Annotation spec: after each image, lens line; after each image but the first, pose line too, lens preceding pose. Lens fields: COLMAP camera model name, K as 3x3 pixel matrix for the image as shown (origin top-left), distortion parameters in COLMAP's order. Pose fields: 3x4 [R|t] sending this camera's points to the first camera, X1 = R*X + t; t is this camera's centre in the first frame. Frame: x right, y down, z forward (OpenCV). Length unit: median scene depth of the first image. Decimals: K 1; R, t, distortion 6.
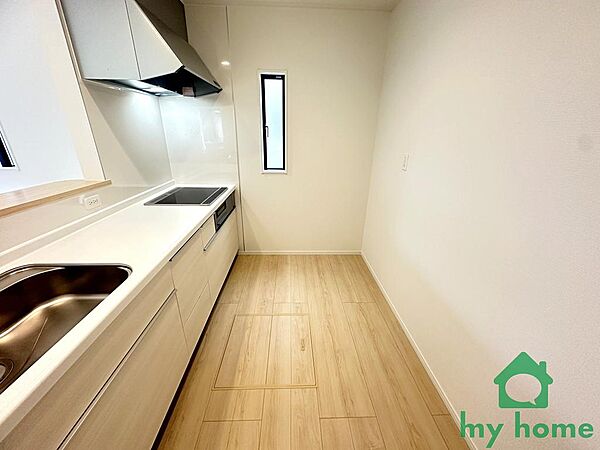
lens RADIAL K [[240.1, 0, 298.6], [0, 240.1, 226.9], [0, 0, 1]] dist [-0.003735, -0.000251]
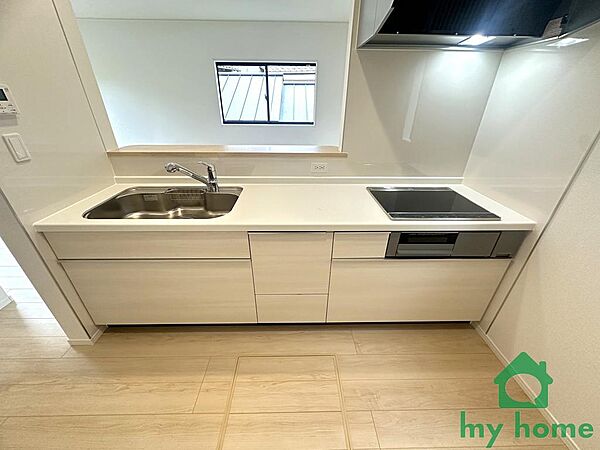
lens RADIAL K [[240.1, 0, 298.5], [0, 240.1, 222.5], [0, 0, 1]] dist [-0.003735, -0.000251]
pose [[-0.018017, 0.443141, -0.896271, 0.230629], [-0.376777, 0.827323, 0.416625, -0.251974], [0.926129, 0.345200, 0.152060, 0.626789]]
